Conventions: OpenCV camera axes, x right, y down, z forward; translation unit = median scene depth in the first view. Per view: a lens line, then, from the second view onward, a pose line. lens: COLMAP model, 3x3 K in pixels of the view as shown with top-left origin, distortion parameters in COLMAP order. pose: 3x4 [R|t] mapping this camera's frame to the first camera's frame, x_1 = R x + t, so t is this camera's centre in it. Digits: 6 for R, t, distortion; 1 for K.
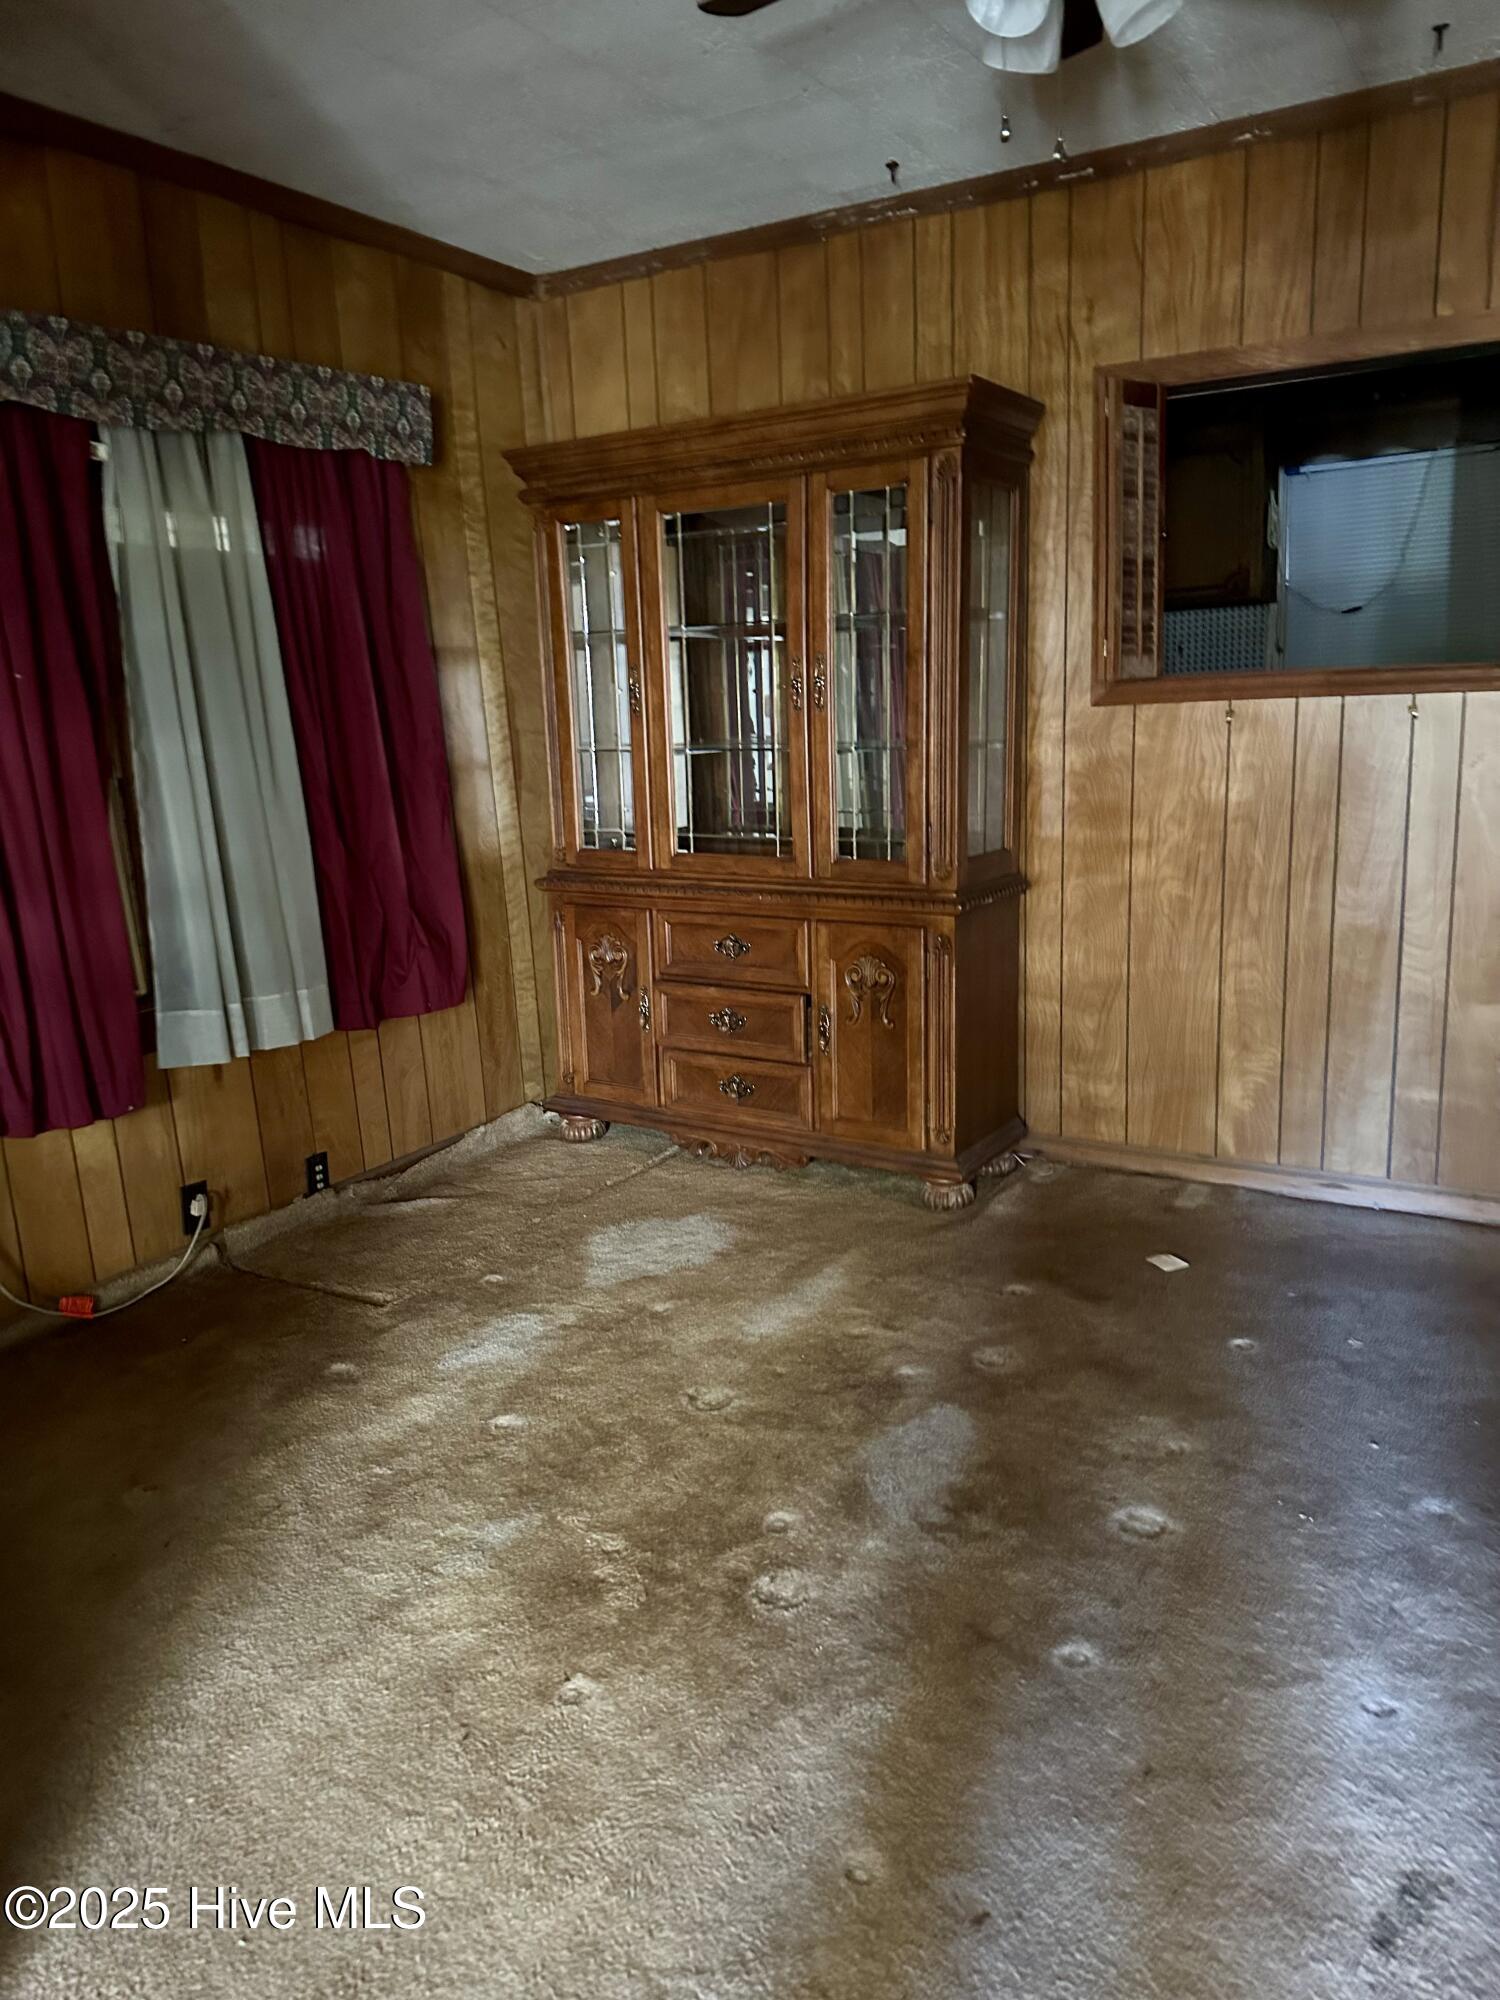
lens RADIAL K [[1418.1, 0, 750.0], [0, 1418.1, 1000.0], [0, 0, 1]] dist [0.002028, -0.006869]
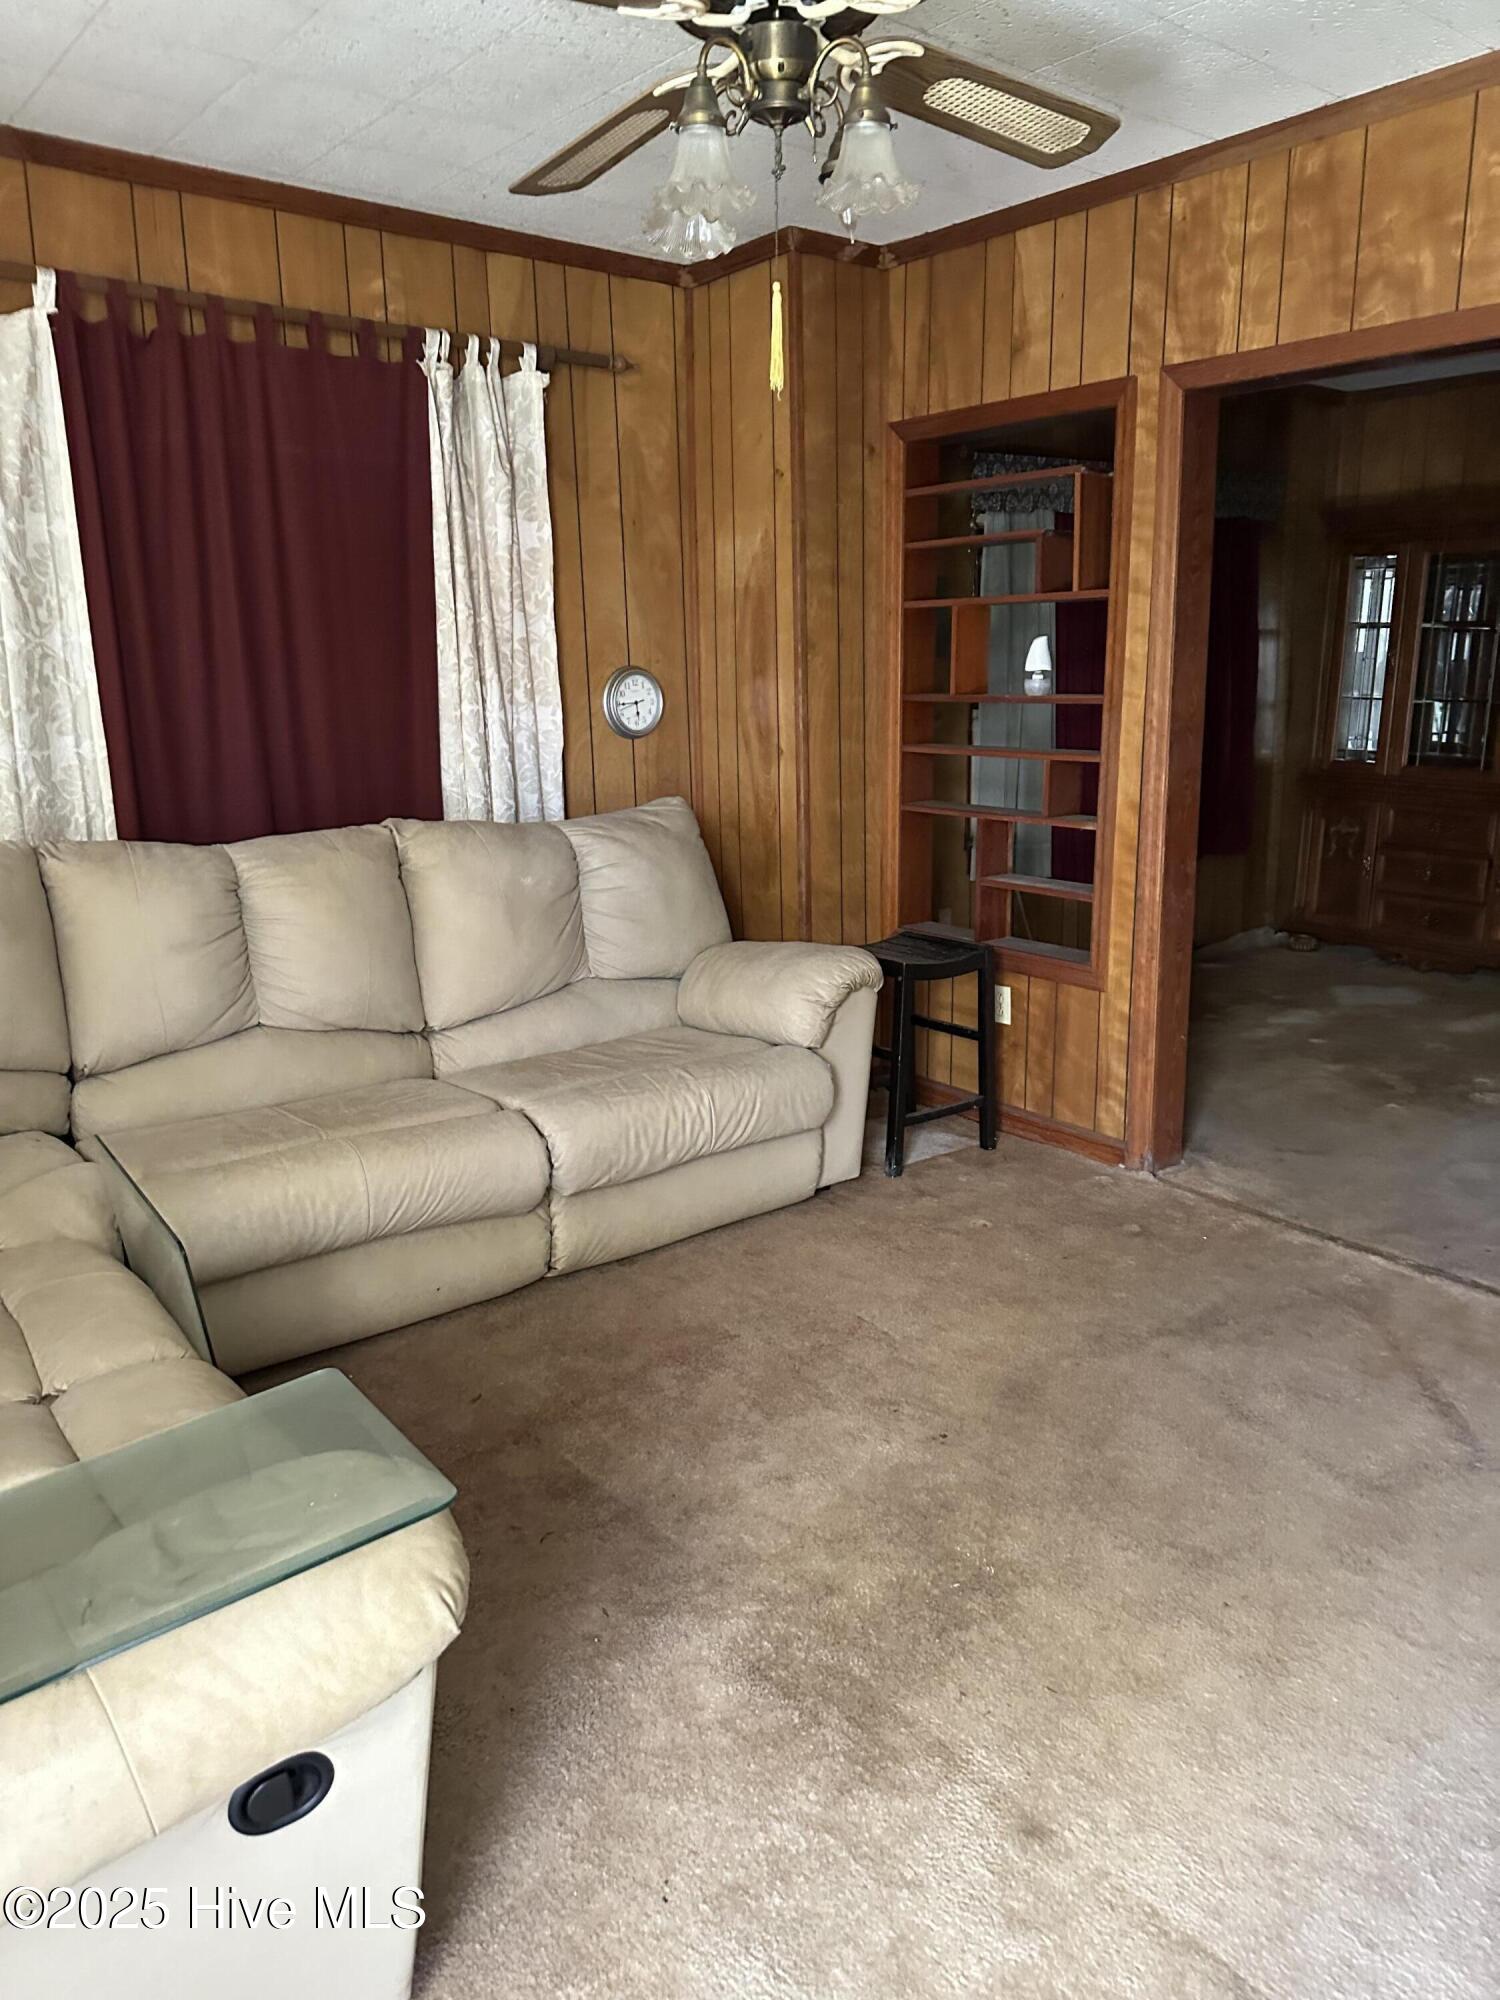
lens RADIAL K [[1412.0, 0, 748.5], [0, 1412.0, 946.2], [0, 0, 1]] dist [0.002020, -0.001232]
pose [[0.924645, 0.110041, -0.364585, -0.153991], [-0.108106, 0.993805, 0.025782, 0.155409], [0.365163, 0.015575, 0.930813, -0.835169]]
